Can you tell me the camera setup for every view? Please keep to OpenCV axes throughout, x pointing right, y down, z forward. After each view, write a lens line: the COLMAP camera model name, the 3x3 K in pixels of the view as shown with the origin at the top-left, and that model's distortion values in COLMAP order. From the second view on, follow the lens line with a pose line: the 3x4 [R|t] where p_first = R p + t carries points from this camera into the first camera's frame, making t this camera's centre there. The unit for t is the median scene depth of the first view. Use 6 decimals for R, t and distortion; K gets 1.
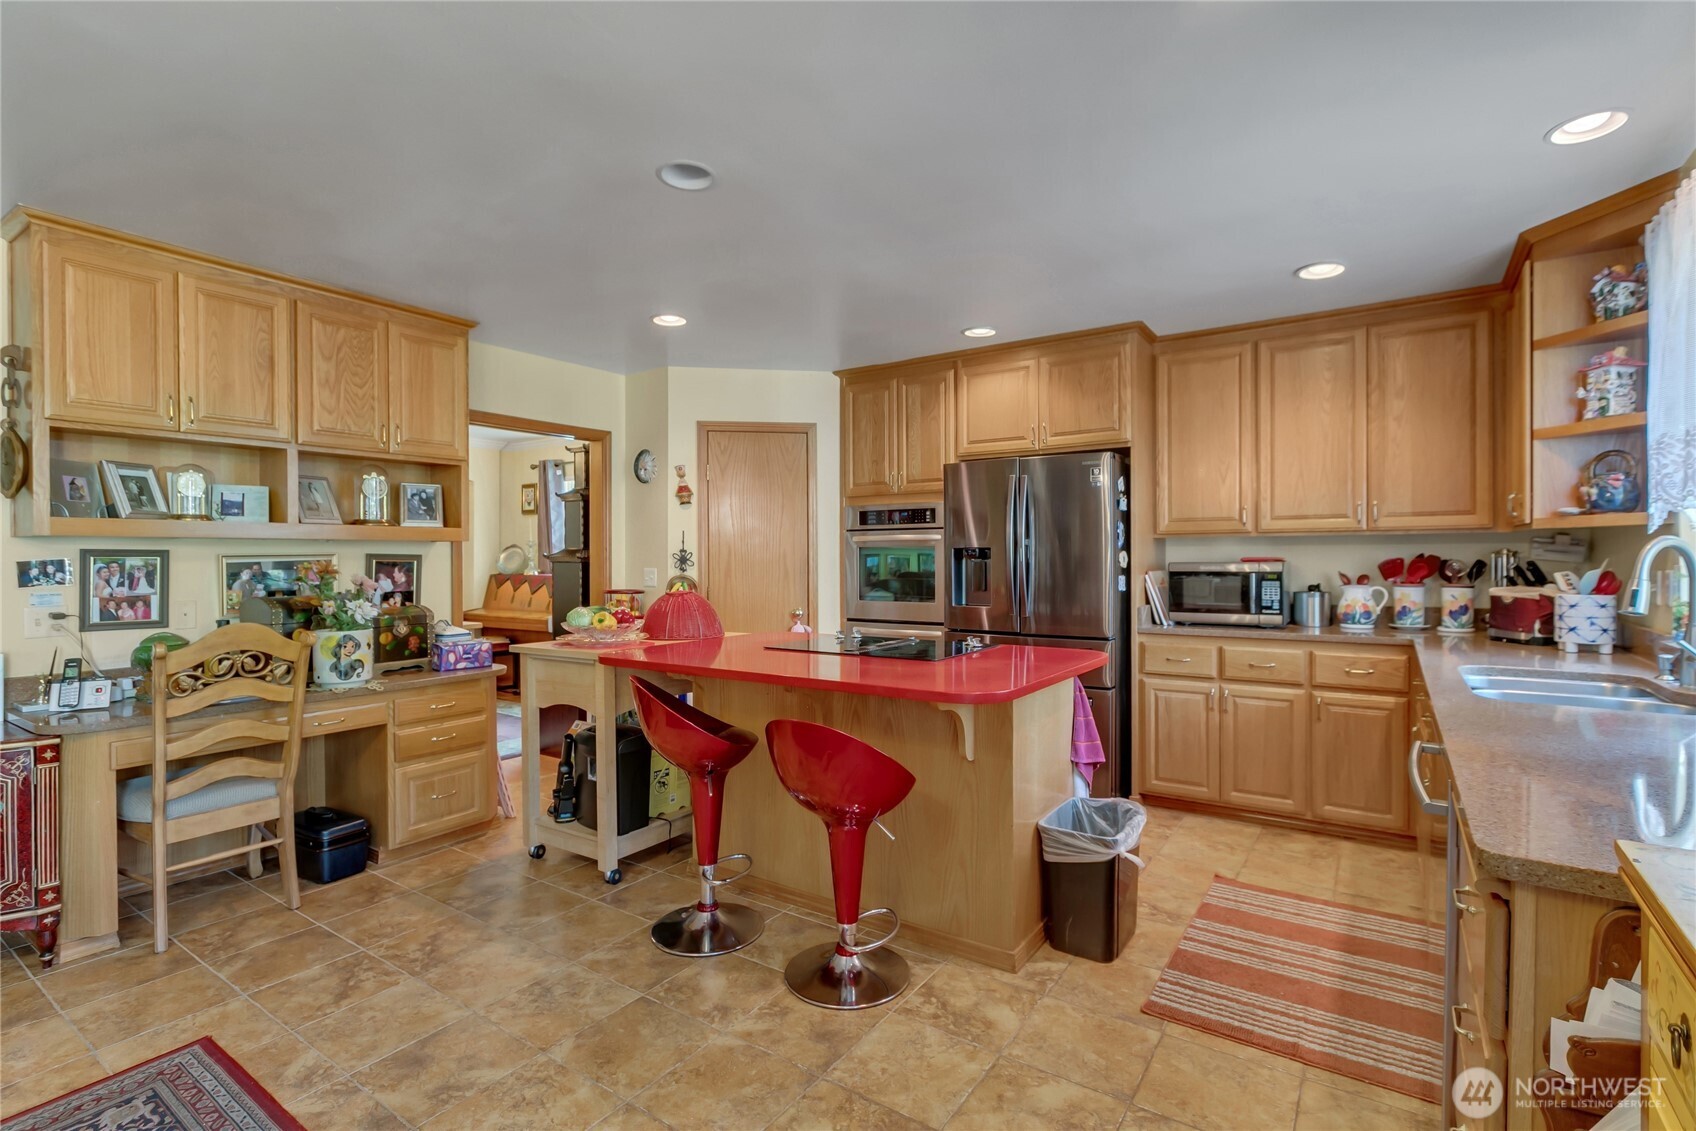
lens RADIAL K [[785.3, 0, 853.5], [0, 785.3, 567.6], [0, 0, 1]] dist [-0.002708, -0.001052]
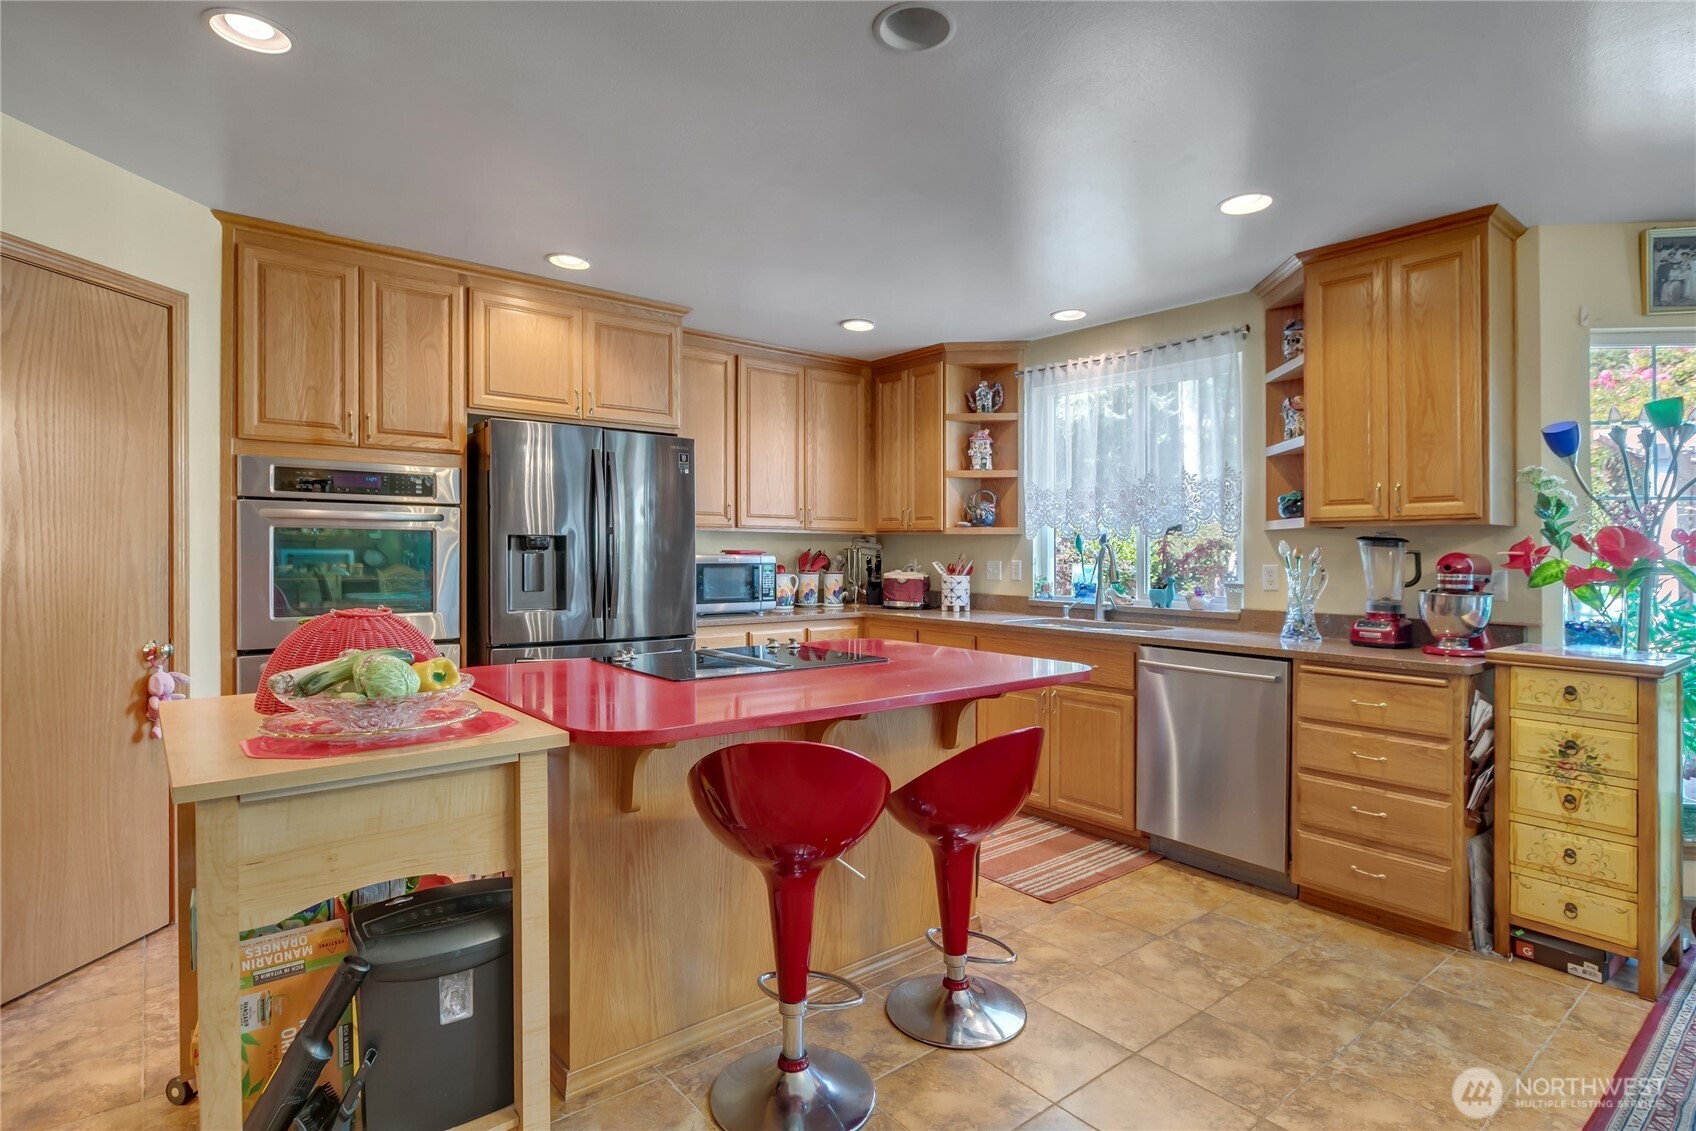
lens RADIAL K [[859.3, 0, 846.8], [0, 859.3, 557.7], [0, 0, 1]] dist [0.000860, -0.001524]
pose [[0.290889, -0.003302, 0.956751, -0.624815], [0.001688, 0.999994, 0.002938, -0.006585], [-0.956755, 0.000760, 0.290893, 0.519927]]
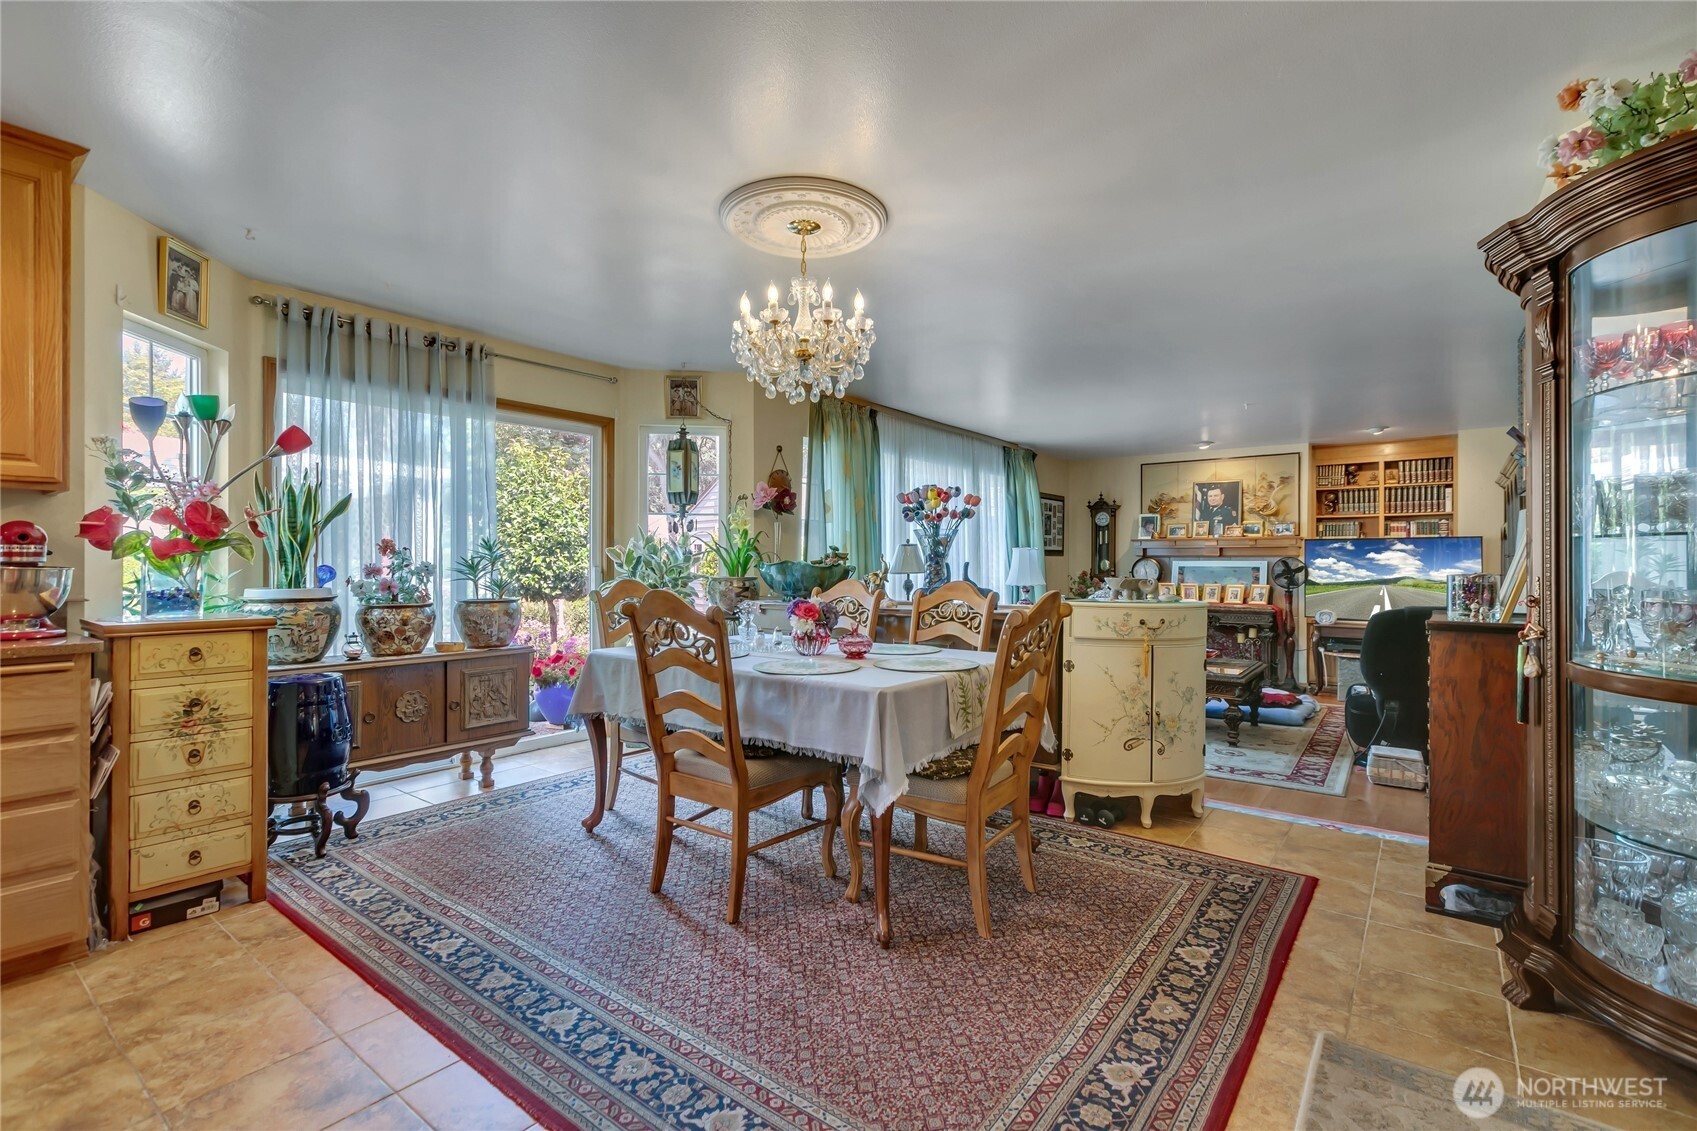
lens RADIAL K [[785.8, 0, 837.7], [0, 785.8, 558.3], [0, 0, 1]] dist [-0.002708, -0.001052]
pose [[-0.998427, 0.002334, 0.056017, -0.395980], [0.002575, 0.999988, 0.004231, 0.020152], [-0.056006, 0.004368, -0.998421, 0.792112]]
